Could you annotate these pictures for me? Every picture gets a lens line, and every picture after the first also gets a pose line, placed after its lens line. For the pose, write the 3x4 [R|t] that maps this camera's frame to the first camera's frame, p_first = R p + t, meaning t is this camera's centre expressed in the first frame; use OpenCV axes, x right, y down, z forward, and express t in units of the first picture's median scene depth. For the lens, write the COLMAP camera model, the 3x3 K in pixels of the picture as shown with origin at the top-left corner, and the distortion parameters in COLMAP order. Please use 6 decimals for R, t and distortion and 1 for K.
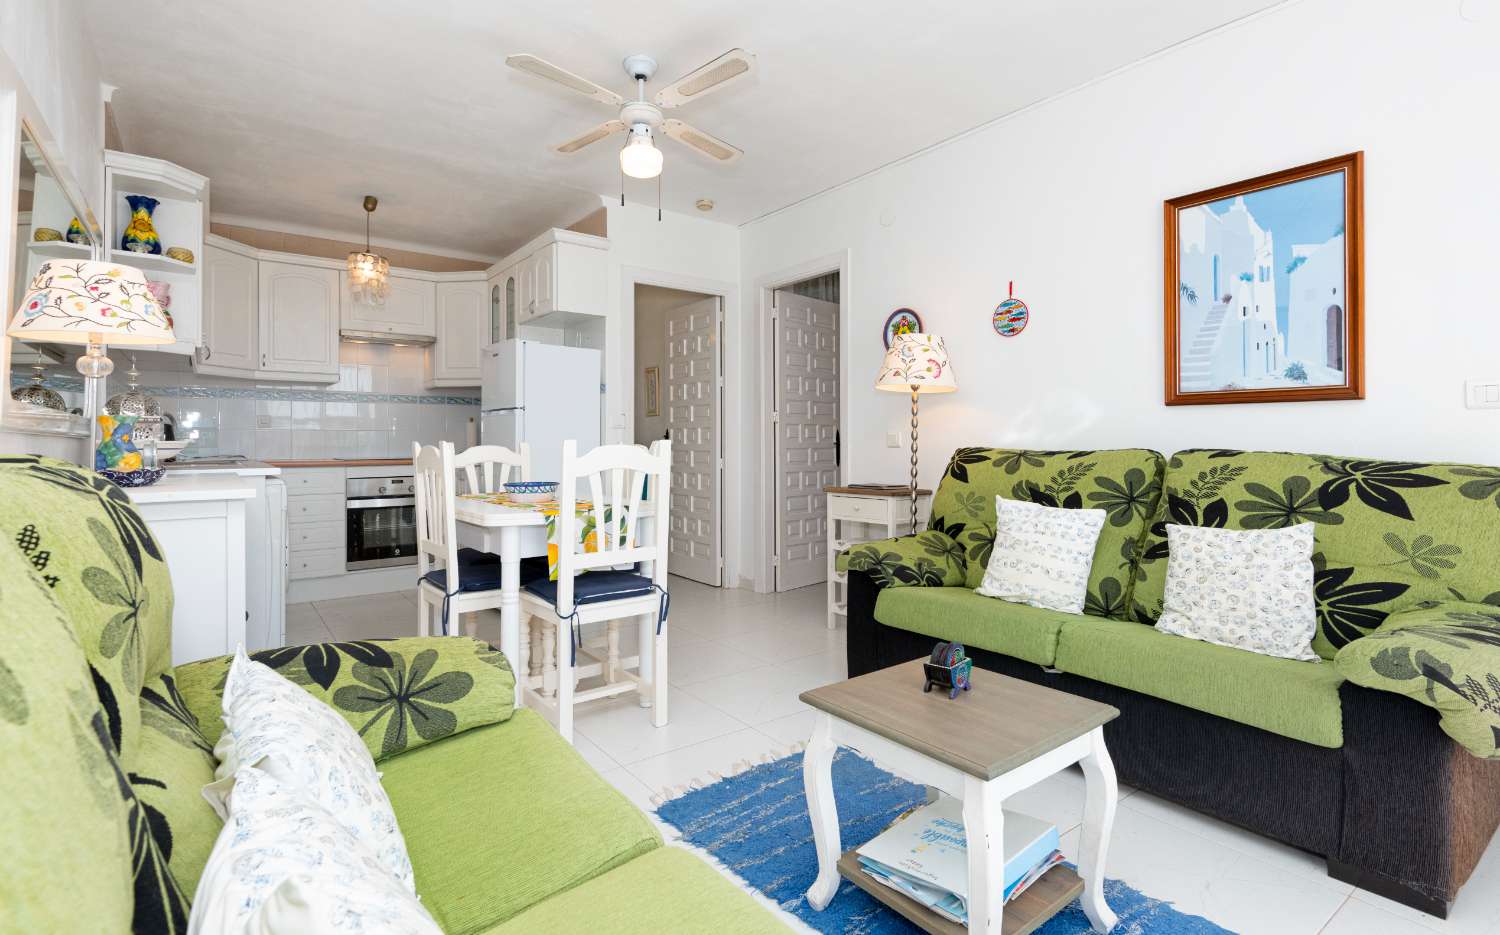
lens RADIAL K [[701.8, 0, 734.9], [0, 701.8, 433.8], [0, 0, 1]] dist [0.016913, 0.000033]
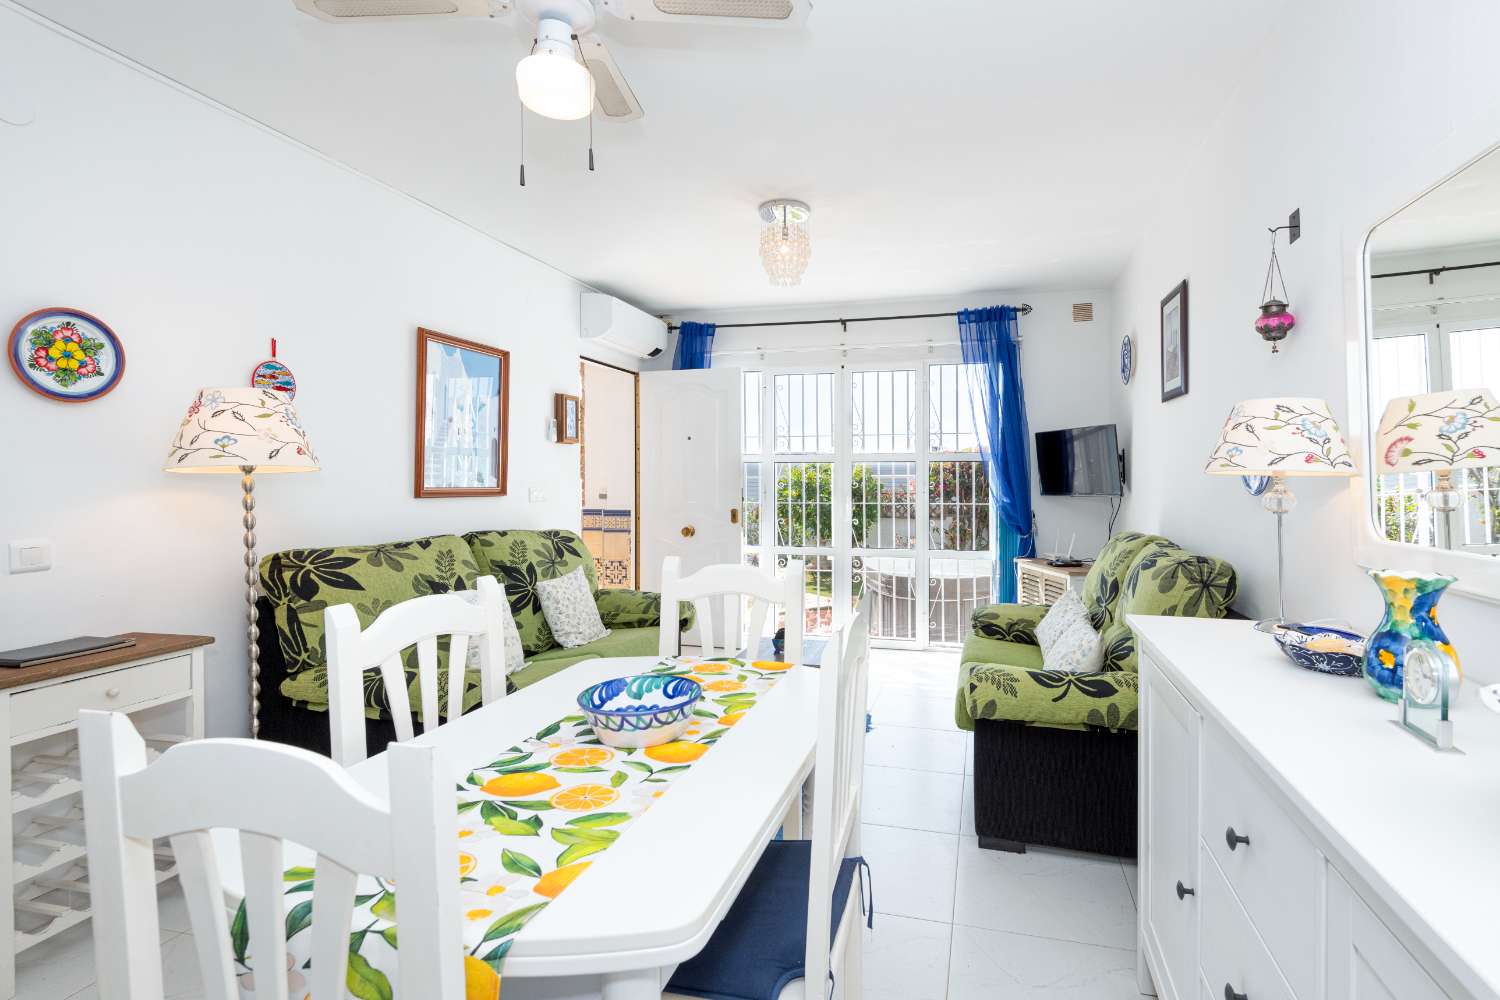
lens RADIAL K [[680.6, 0, 807.1], [0, 680.6, 466.8], [0, 0, 1]] dist [0.003430, 0.000042]
pose [[-0.624400, 0.022220, 0.780789, -0.466439], [-0.003258, 0.999513, -0.031050, -0.039254], [-0.781098, -0.021931, -0.624023, 0.798475]]
